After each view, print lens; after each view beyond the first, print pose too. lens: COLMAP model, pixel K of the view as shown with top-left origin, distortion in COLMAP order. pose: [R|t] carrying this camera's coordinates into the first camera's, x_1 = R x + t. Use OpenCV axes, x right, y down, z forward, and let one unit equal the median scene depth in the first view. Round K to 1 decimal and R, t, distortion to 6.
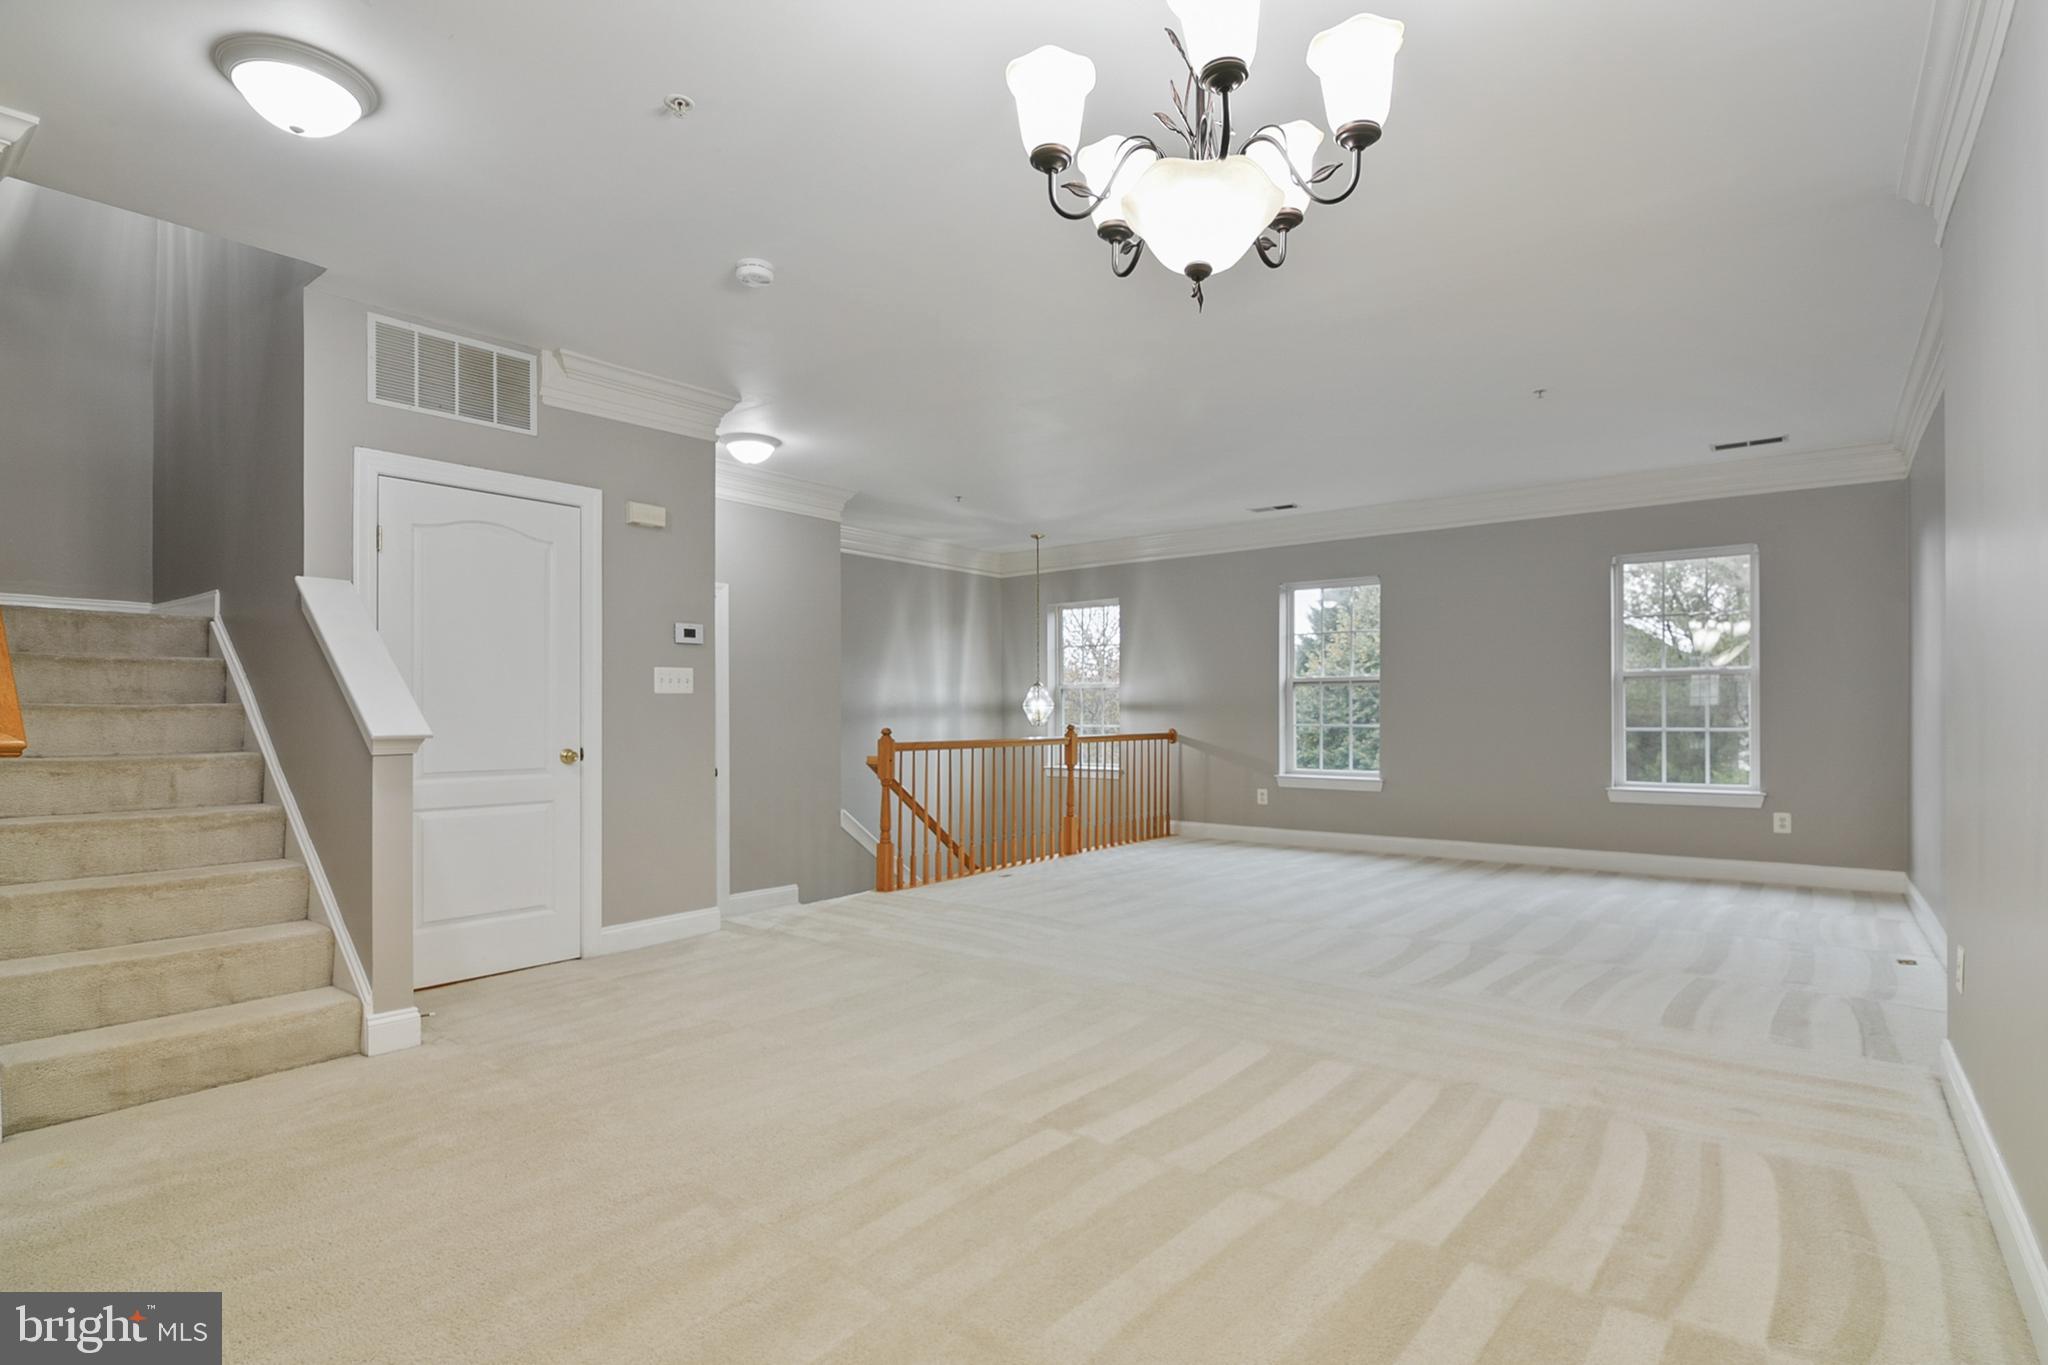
lens RADIAL K [[992.9, 0, 1030.8], [0, 992.9, 717.1], [0, 0, 1]] dist [-0.000591, -0.017280]
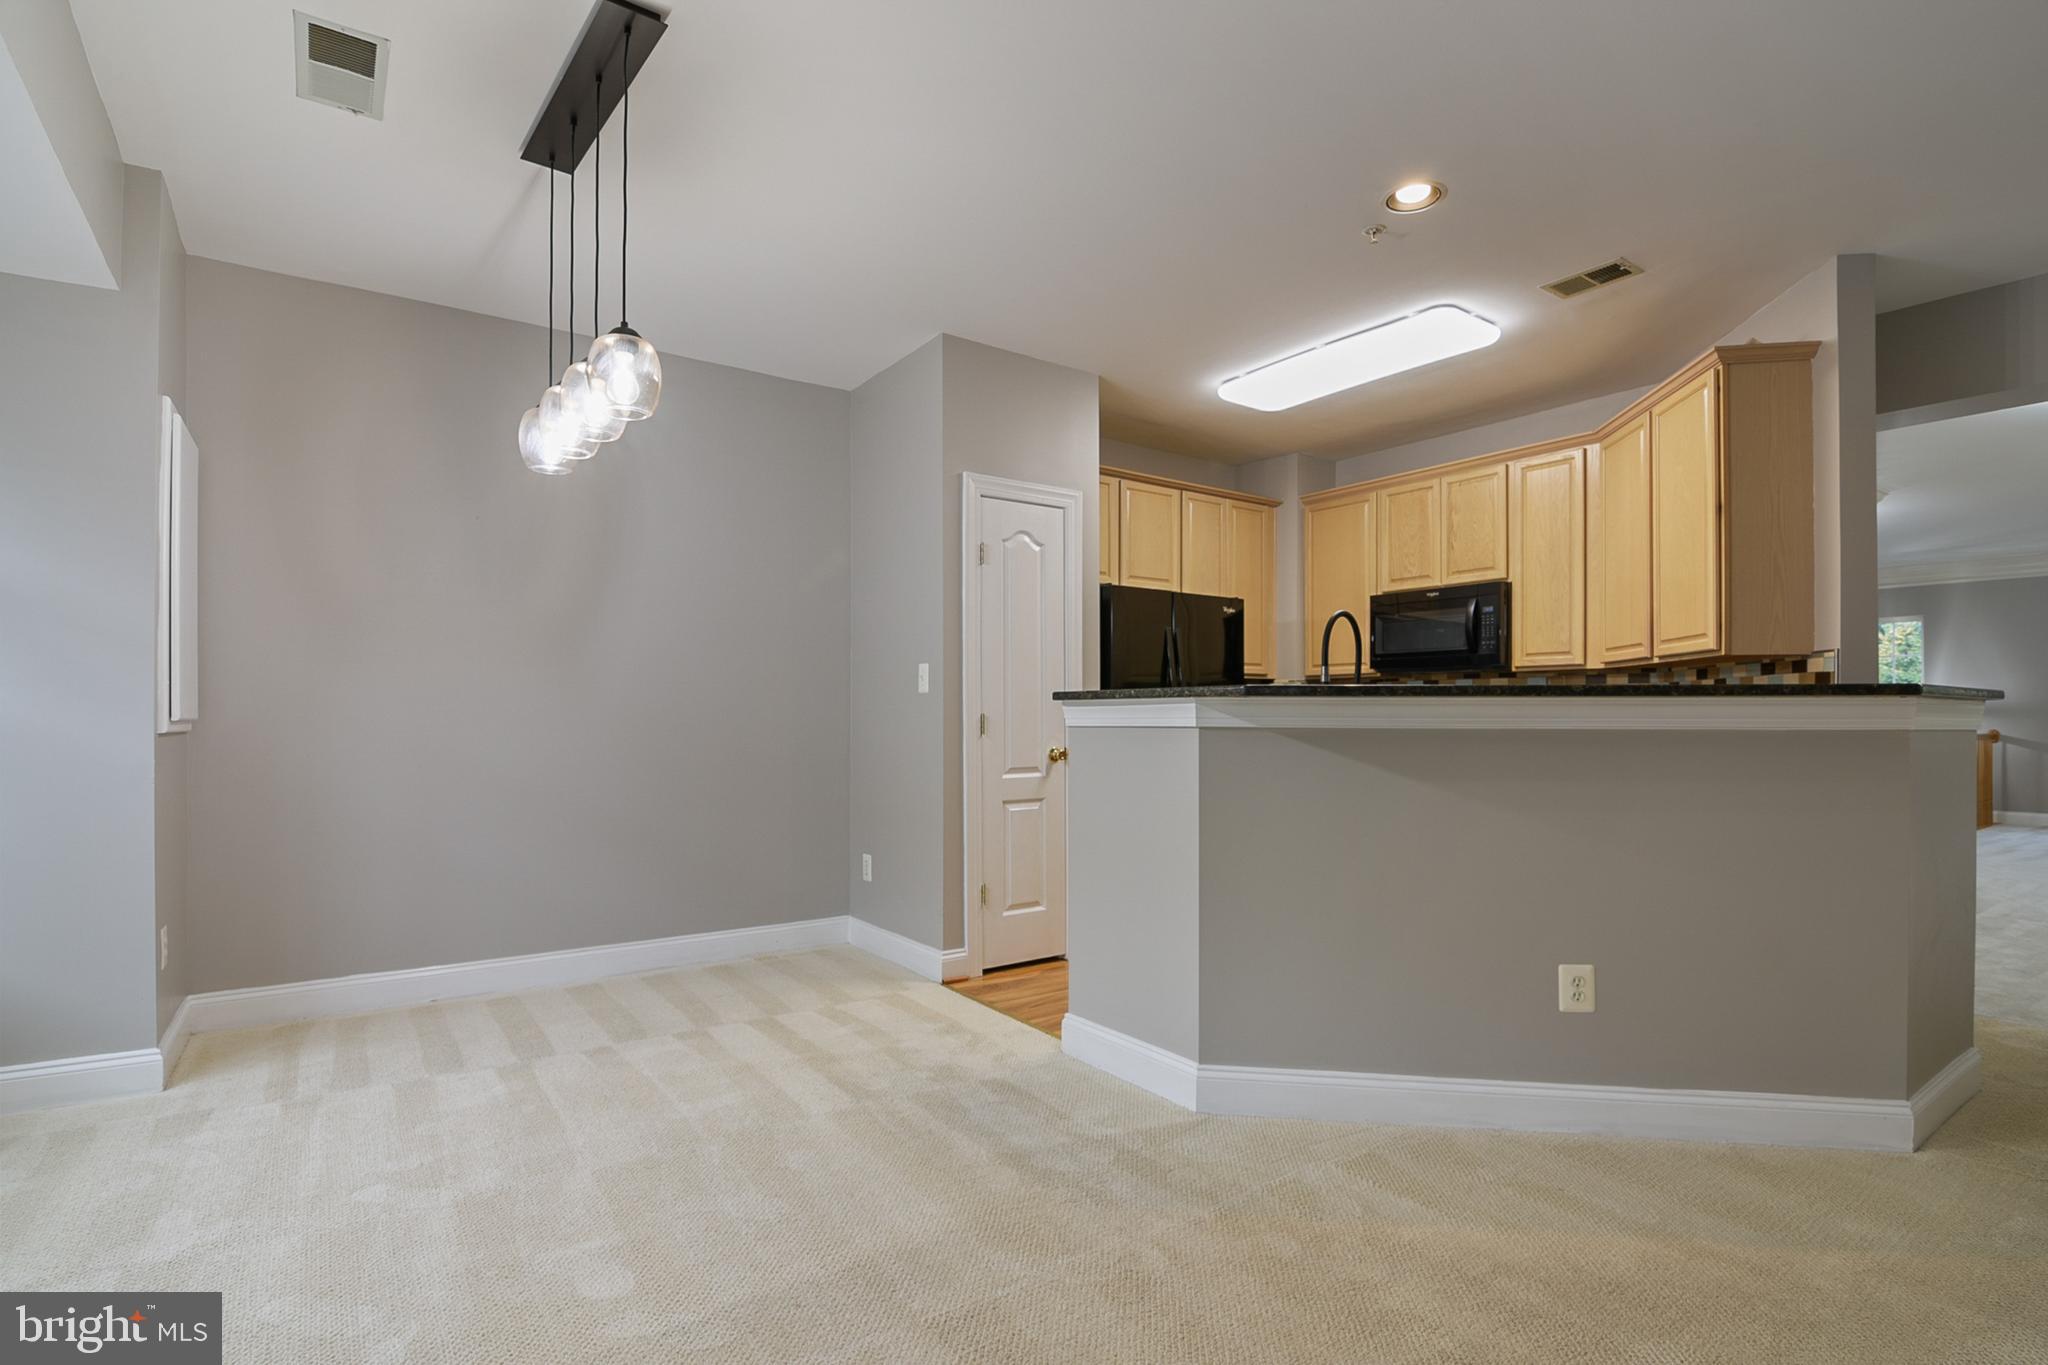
lens RADIAL K [[992.9, 0, 1030.8], [0, 992.9, 717.1], [0, 0, 1]] dist [-0.000591, -0.017280]
pose [[0.960605, 0.000593, -0.277917, -0.646986], [-0.001672, 0.999992, -0.003645, 0.003538], [0.277913, 0.003966, 0.960598, -0.403738]]
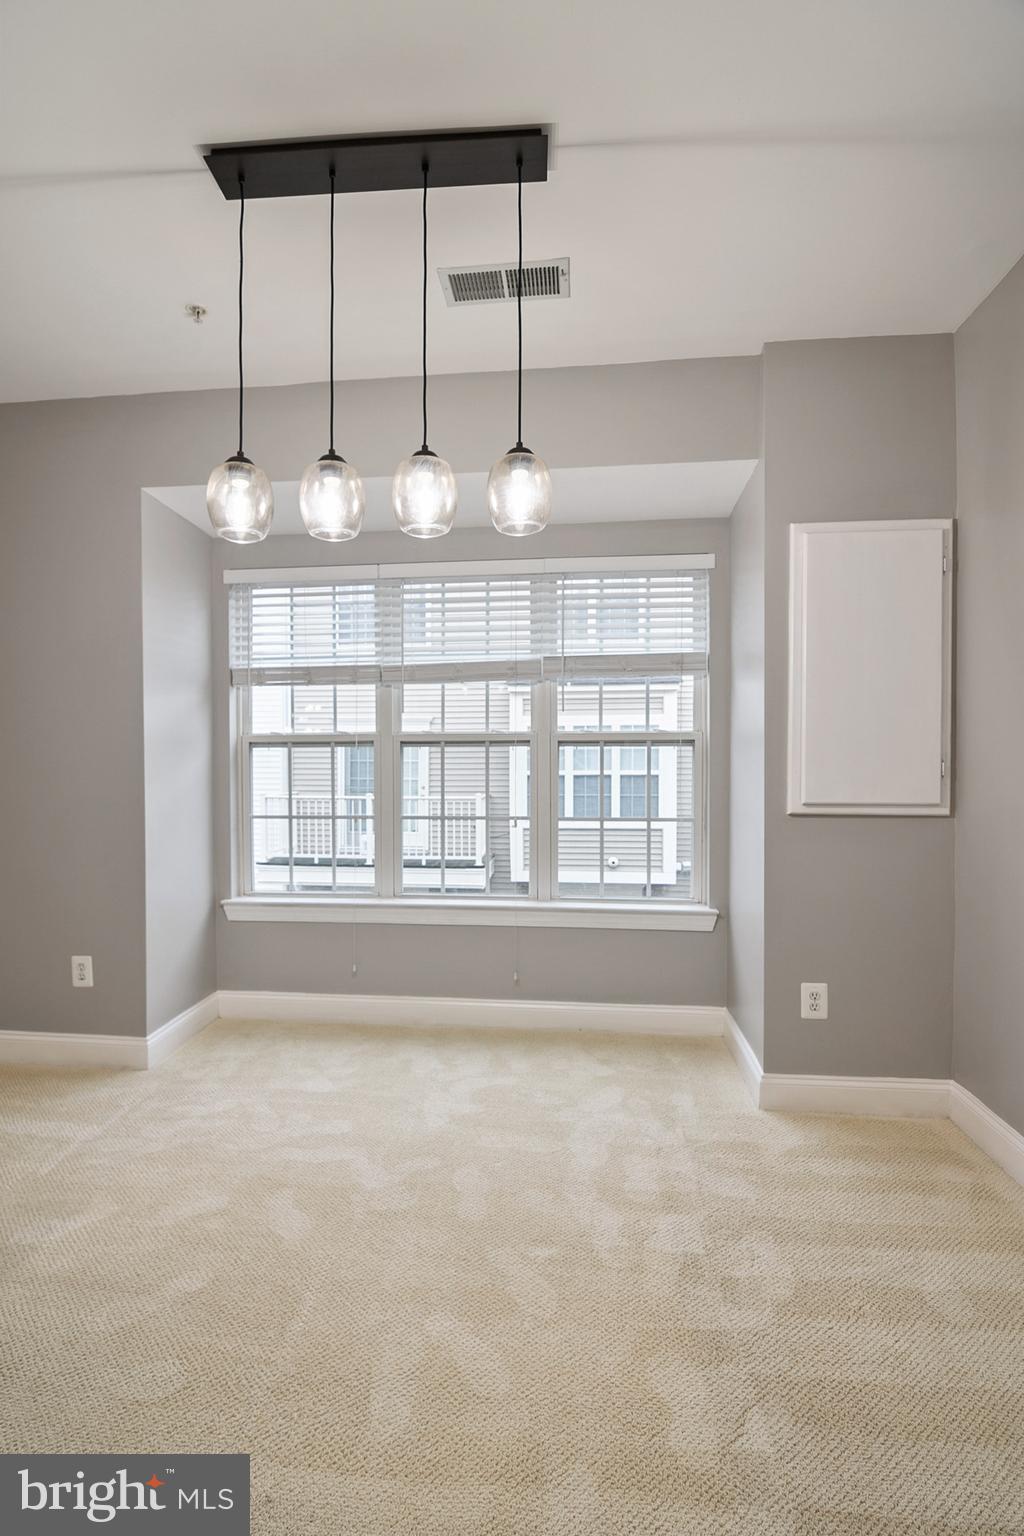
lens RADIAL K [[745.5, 0, 490.1], [0, 745.5, 769.3], [0, 0, 1]] dist [-0.003295, -0.012565]
pose [[-0.850426, 0.008002, -0.526034, -0.775674], [0.001406, 0.999915, 0.012937, -0.012826], [0.526093, 0.010262, -0.850365, 0.047534]]
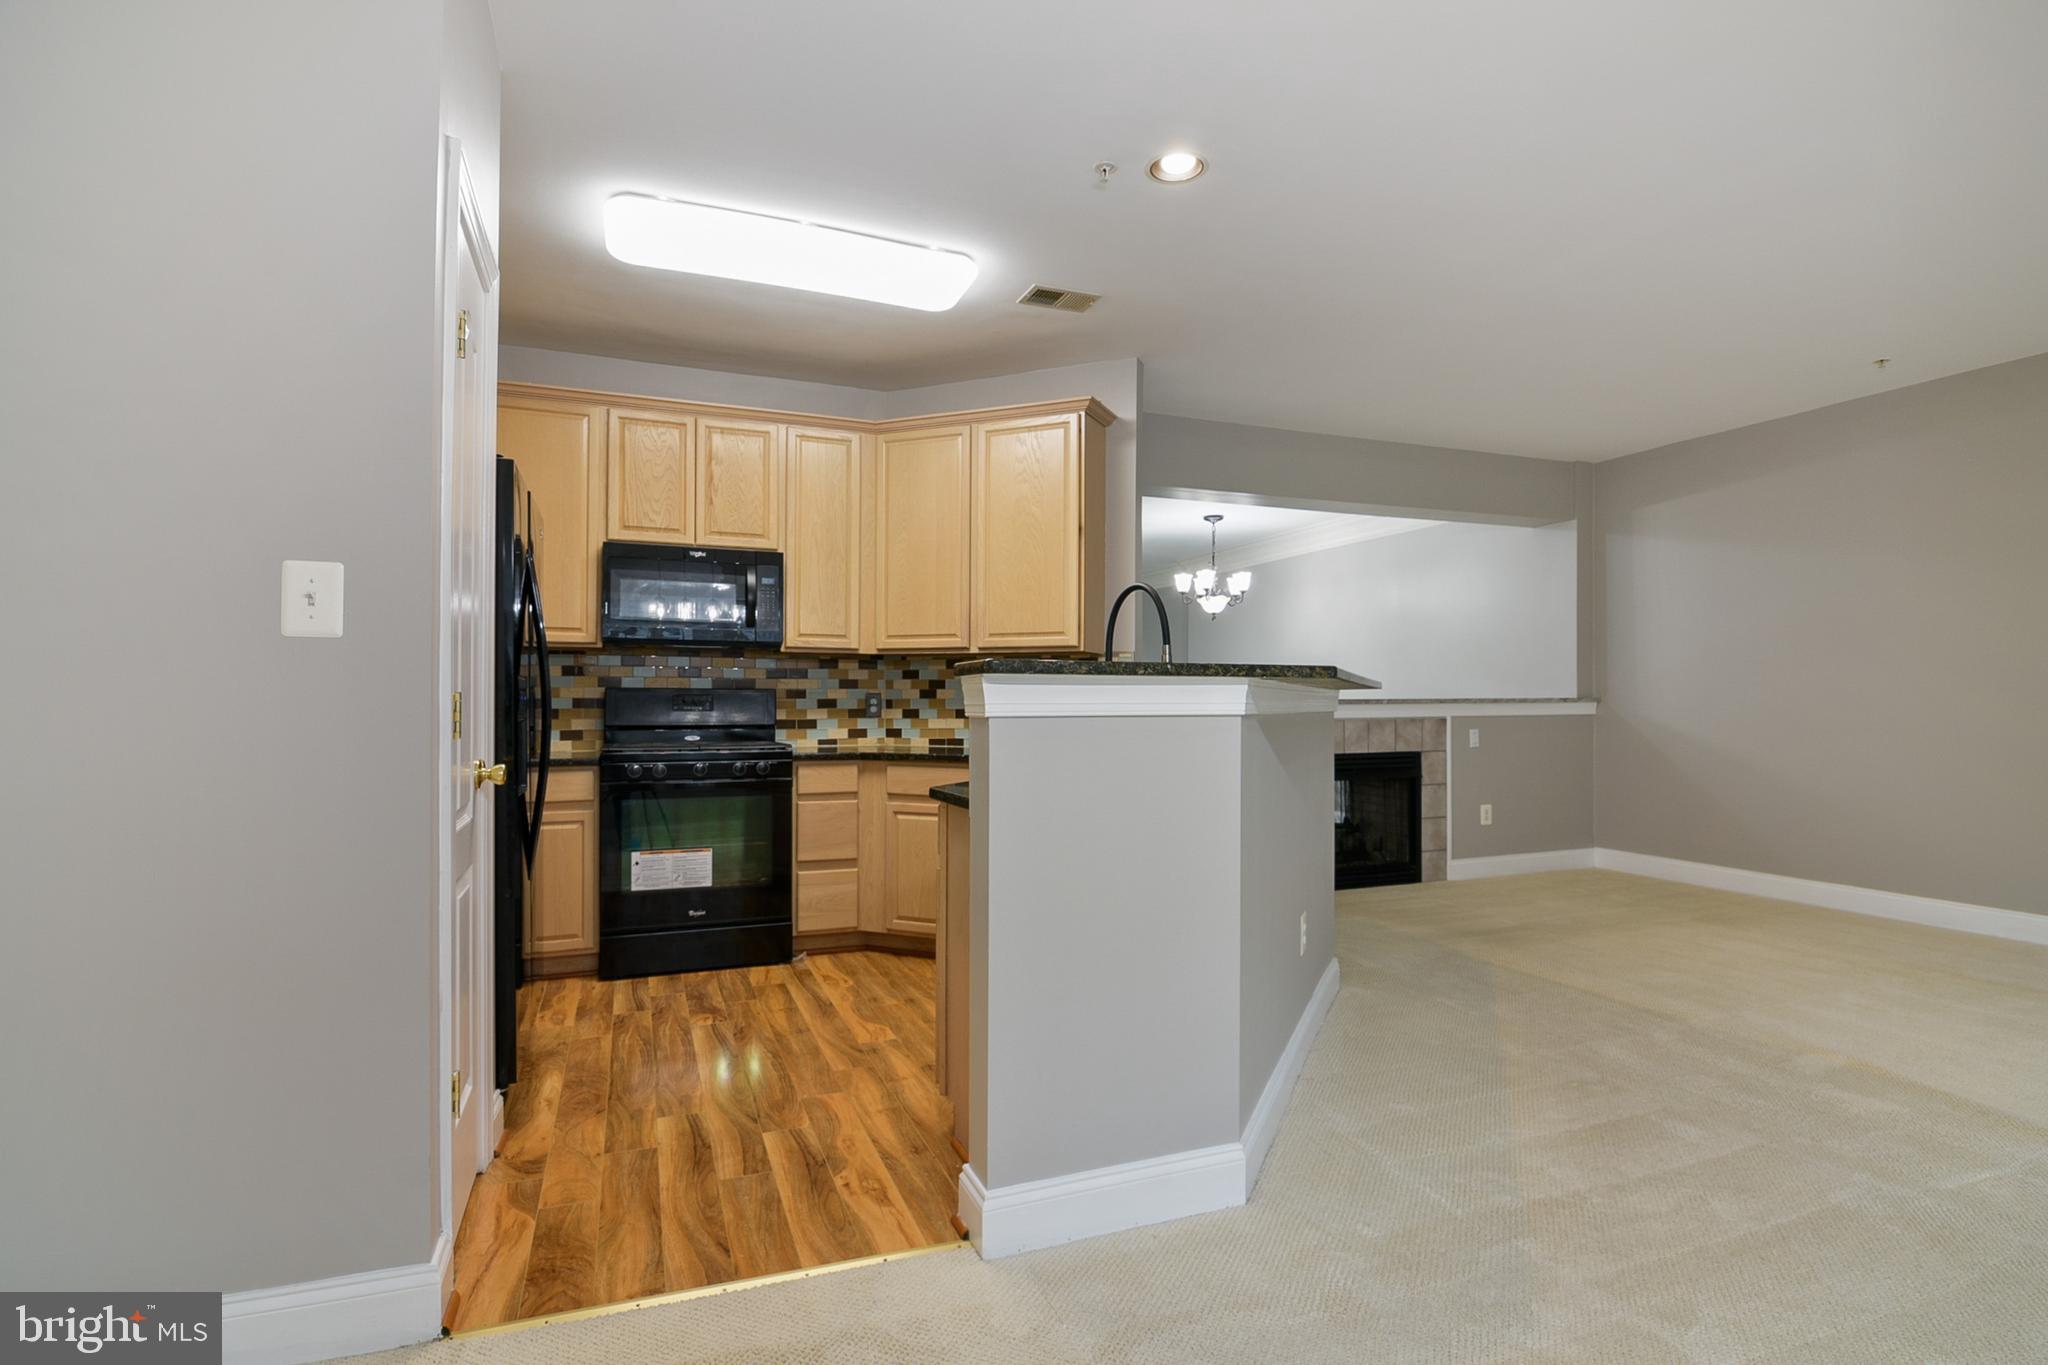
lens RADIAL K [[997.4, 0, 1043.8], [0, 997.4, 702.6], [0, 0, 1]] dist [-0.002116, -0.016608]
pose [[0.494498, 0.001902, 0.869177, -0.942989], [0.000272, 0.999997, -0.002343, 0.002891], [-0.869179, 0.001395, 0.494496, -0.151597]]
